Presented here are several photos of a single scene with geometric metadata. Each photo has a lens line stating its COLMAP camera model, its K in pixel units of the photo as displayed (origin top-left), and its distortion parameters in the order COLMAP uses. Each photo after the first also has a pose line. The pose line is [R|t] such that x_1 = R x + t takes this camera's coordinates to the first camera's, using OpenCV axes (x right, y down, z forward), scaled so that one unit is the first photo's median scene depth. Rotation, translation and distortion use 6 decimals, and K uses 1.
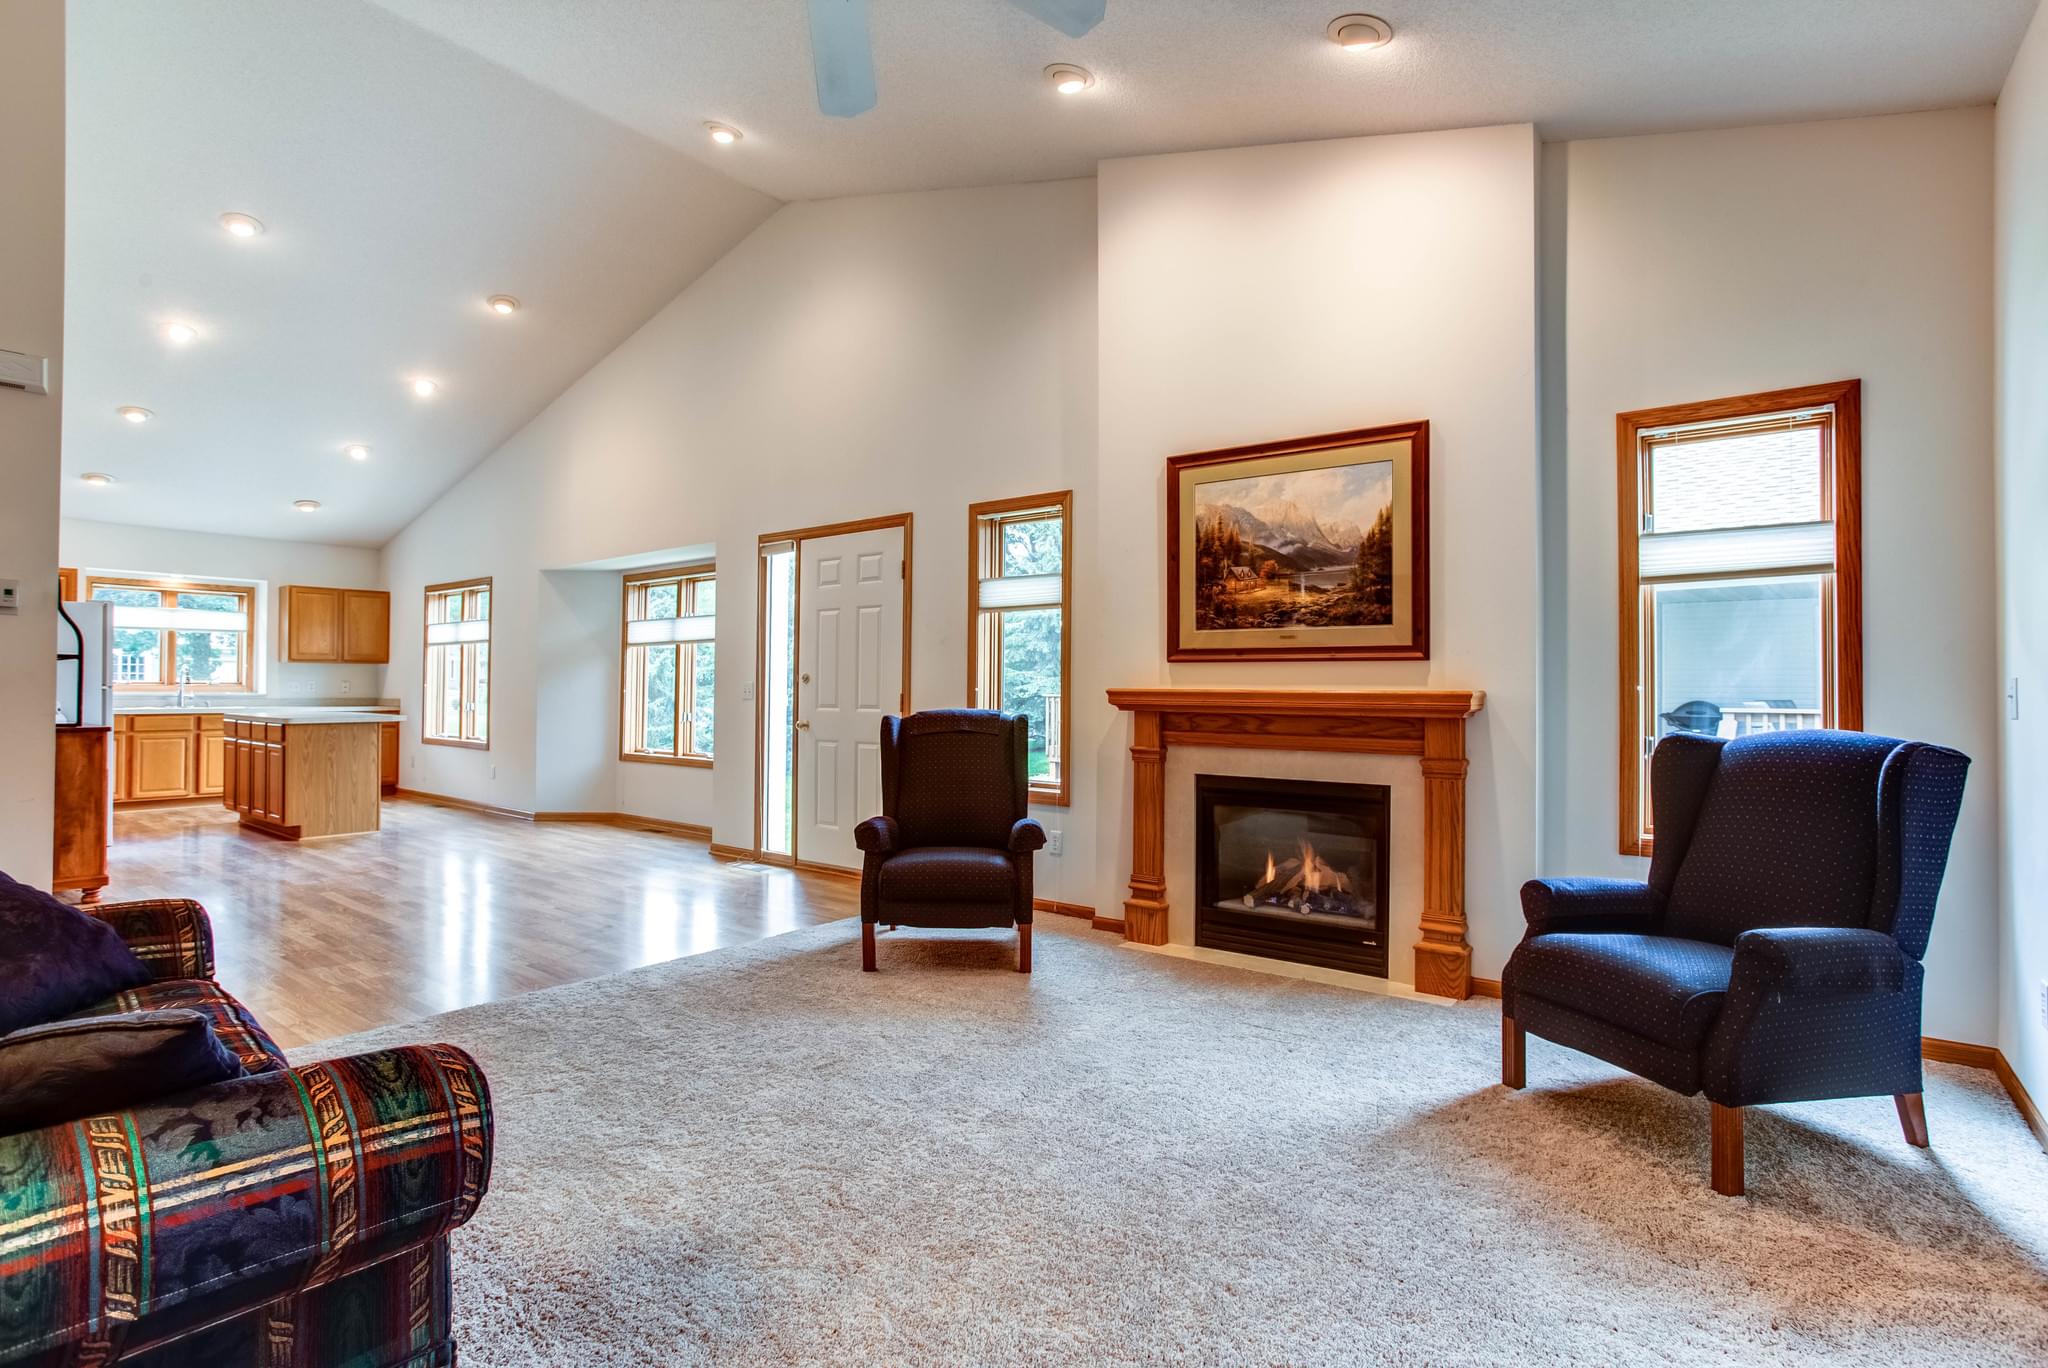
lens RADIAL K [[988.0, 0, 1019.4], [0, 988.0, 676.4], [0, 0, 1]] dist [-0.057244, 0.030533]
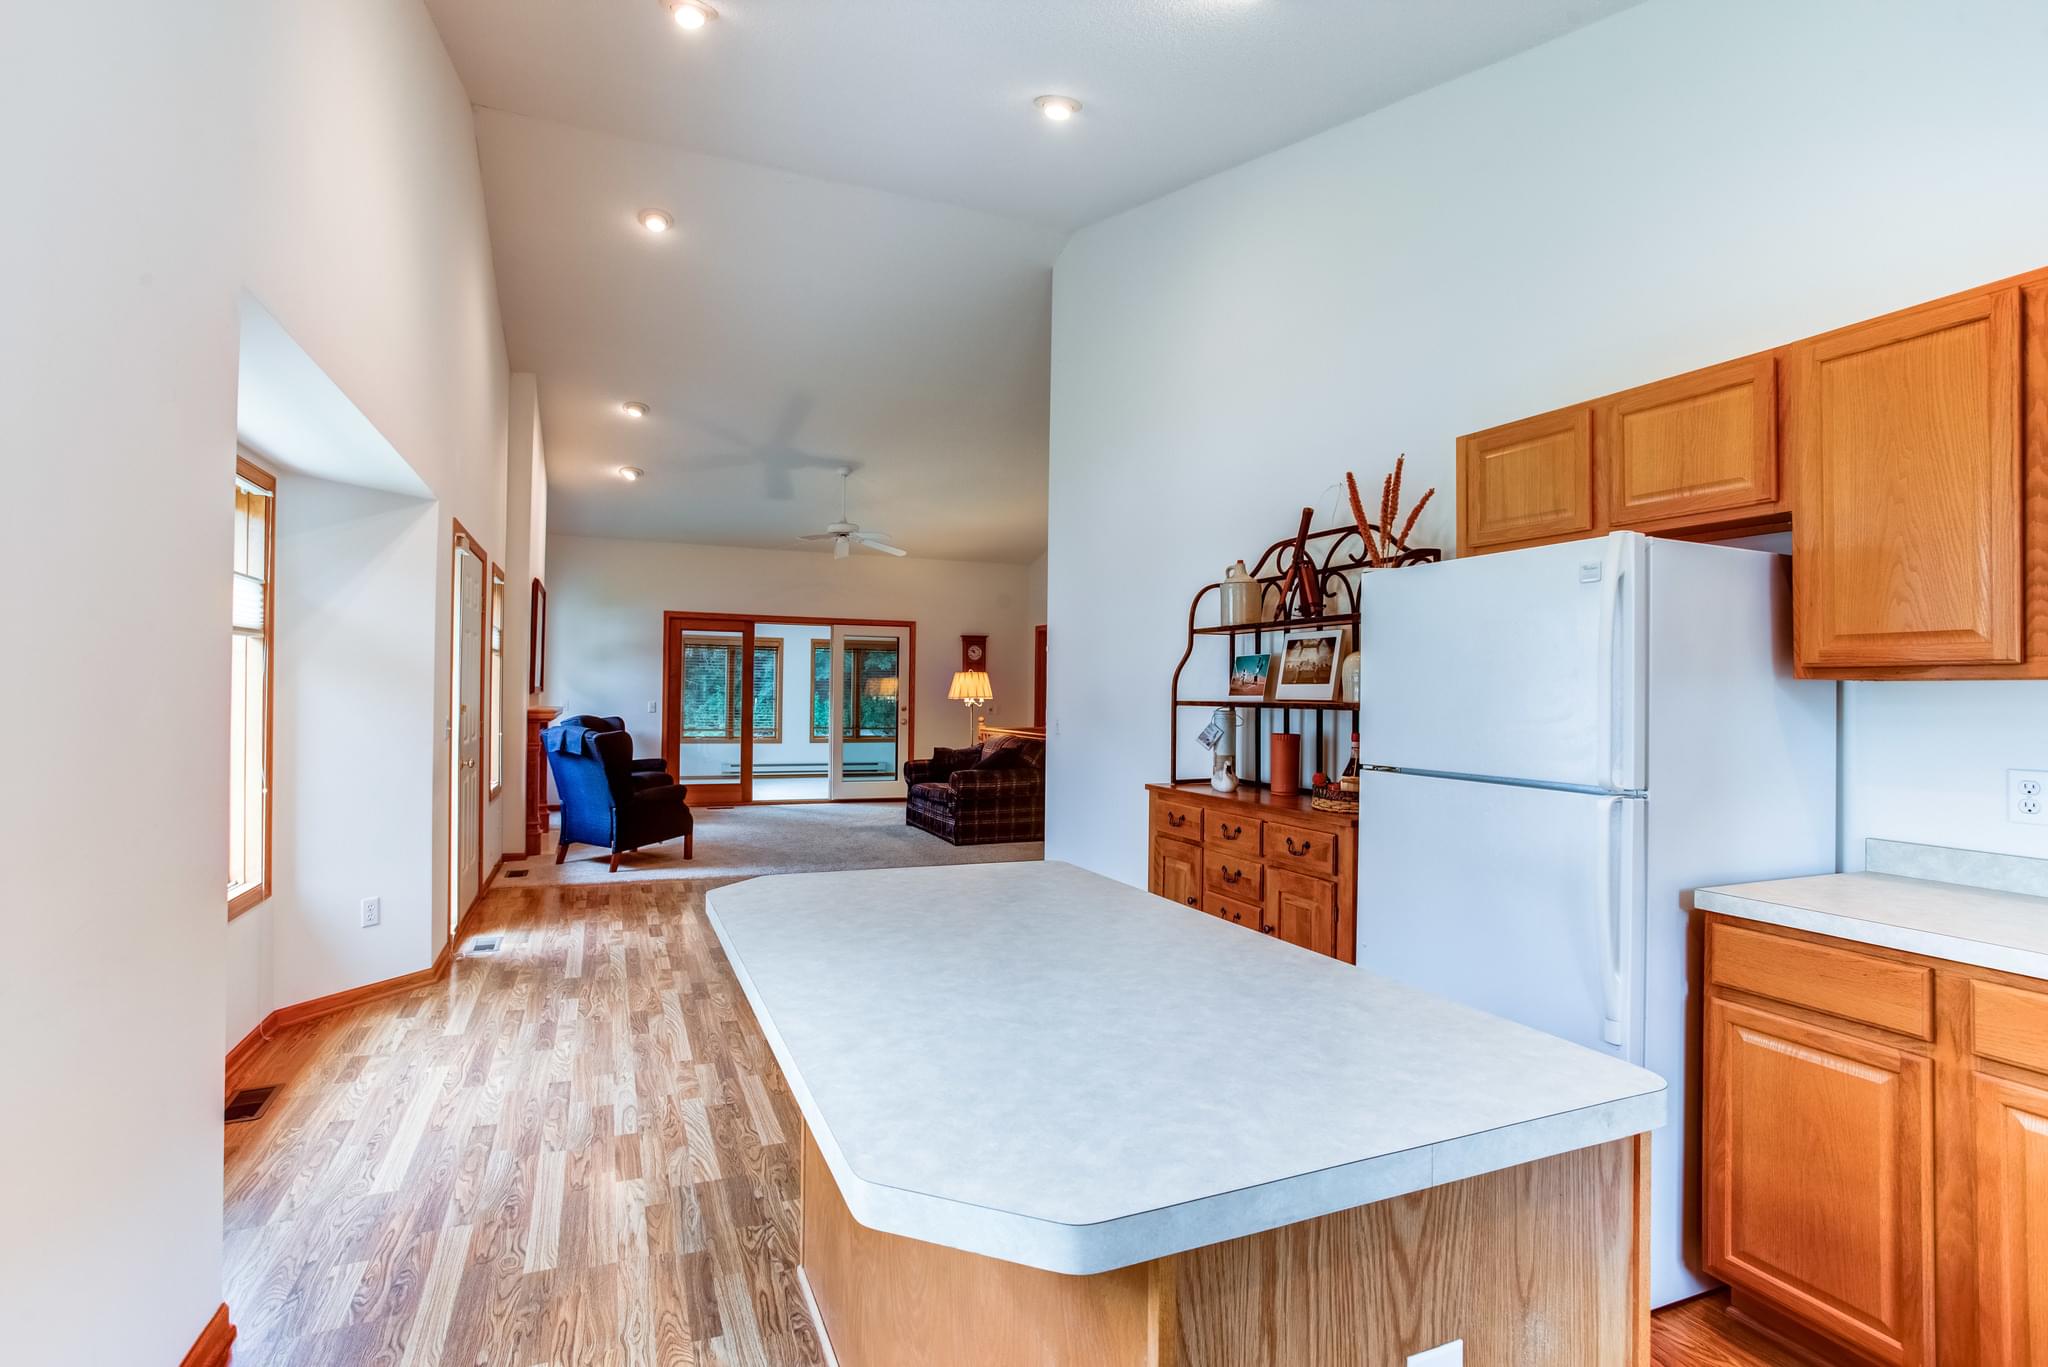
lens RADIAL K [[988.0, 0, 1016.6], [0, 988.0, 680.6], [0, 0, 1]] dist [-0.057244, 0.030533]
pose [[-0.870048, -0.009748, 0.492871, -1.136760], [-0.023033, 0.999516, -0.020890, -0.016852], [-0.492429, -0.029527, -0.869851, 1.623527]]
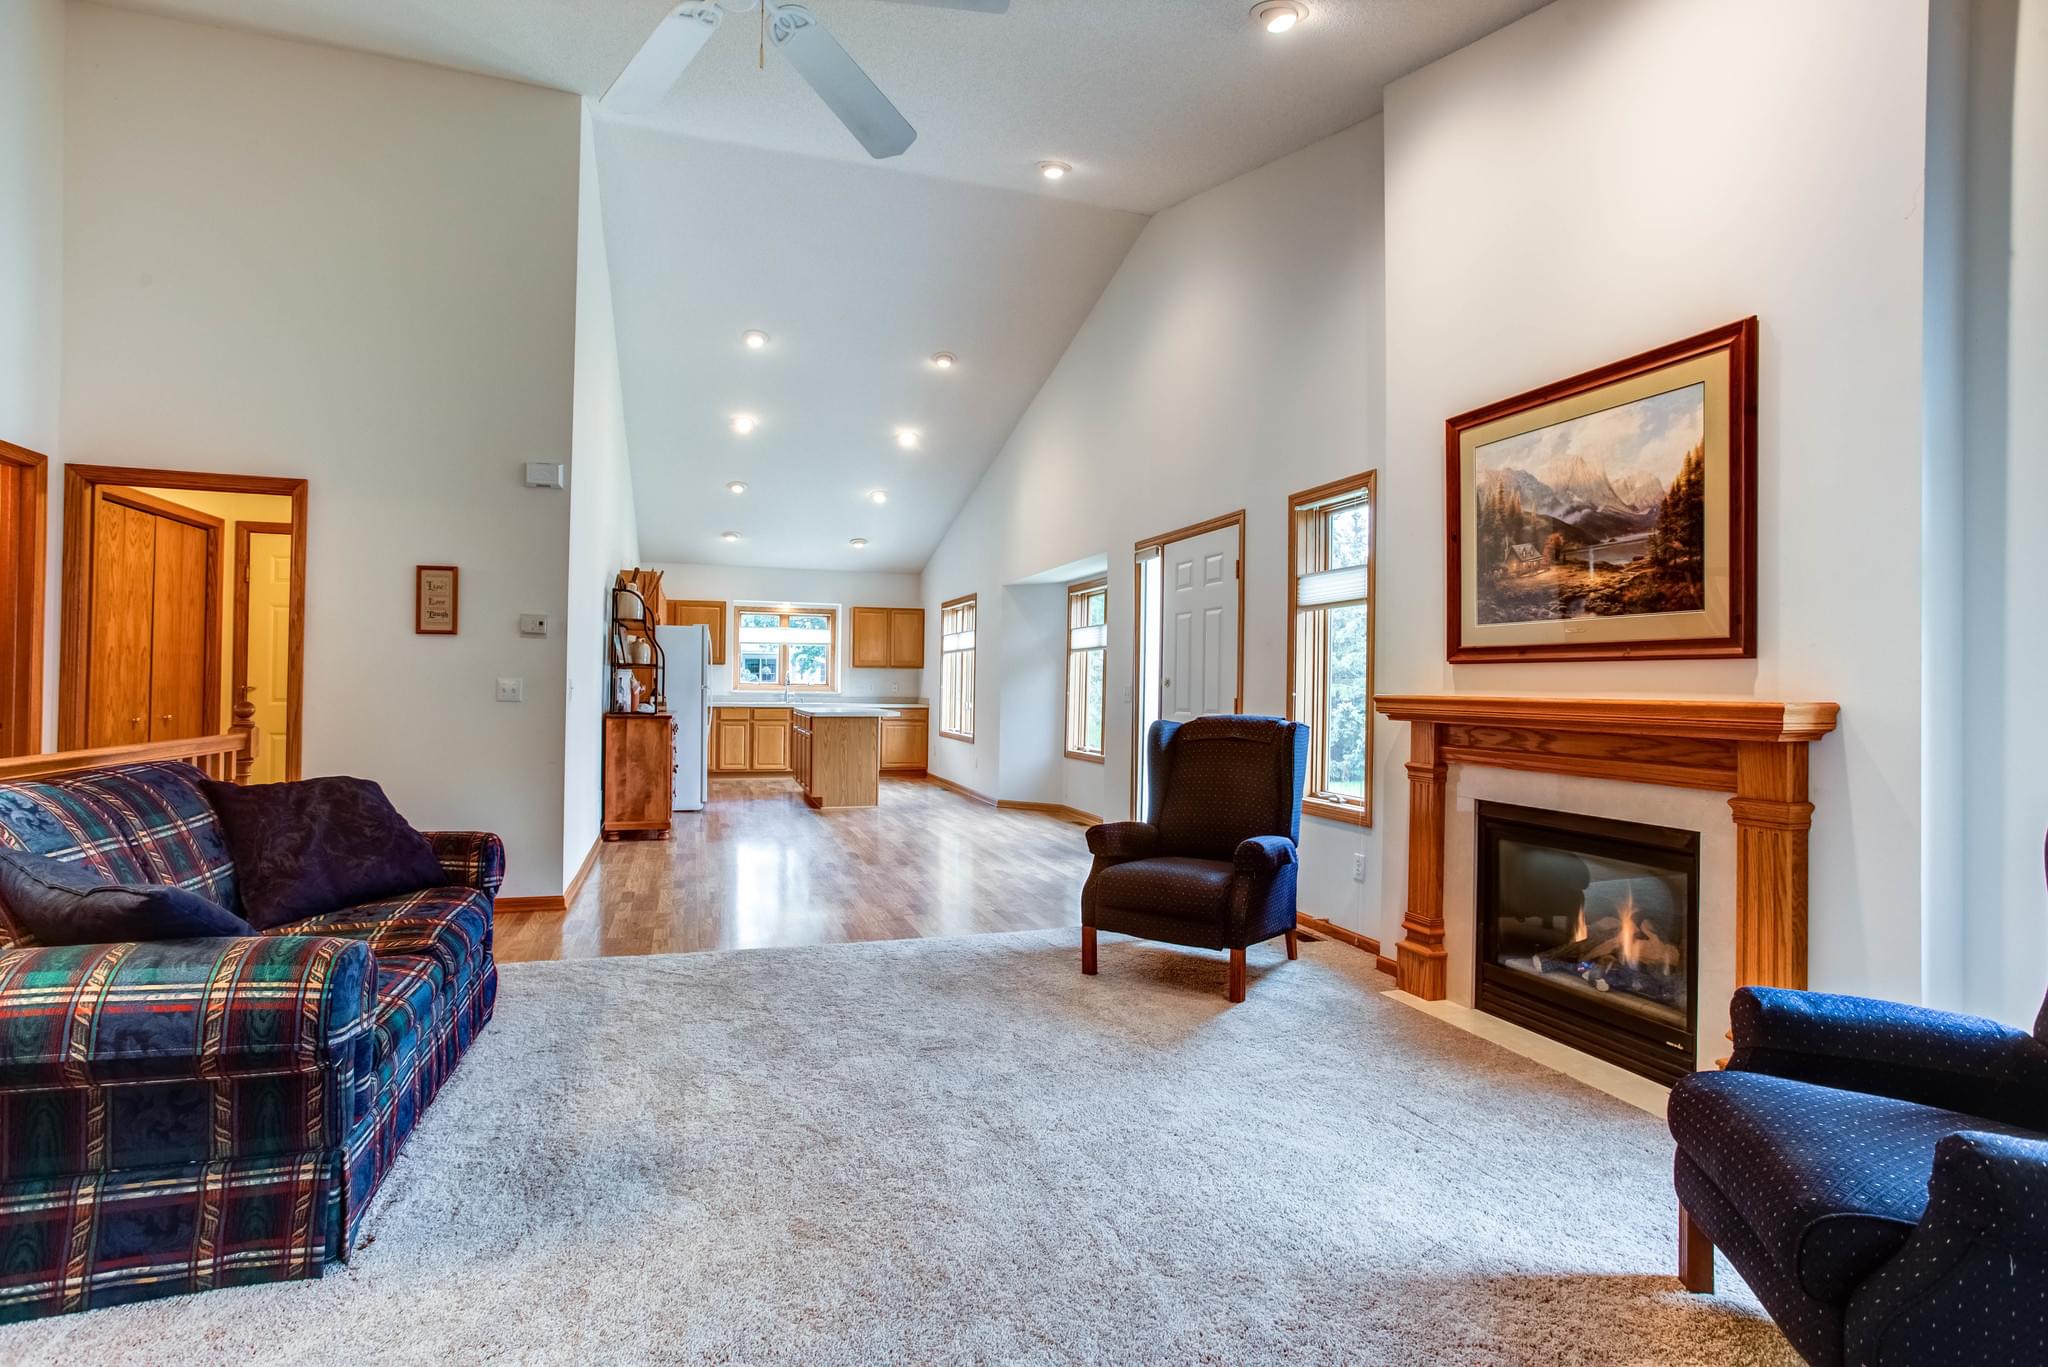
lens RADIAL K [[988.0, 0, 1024.3], [0, 988.0, 674.0], [0, 0, 1]] dist [-0.057244, 0.030533]
pose [[0.832989, -0.002407, -0.553285, 0.239777], [-0.000272, 0.999989, -0.004761, -0.001201], [0.553290, 0.004116, 0.832979, 0.085973]]
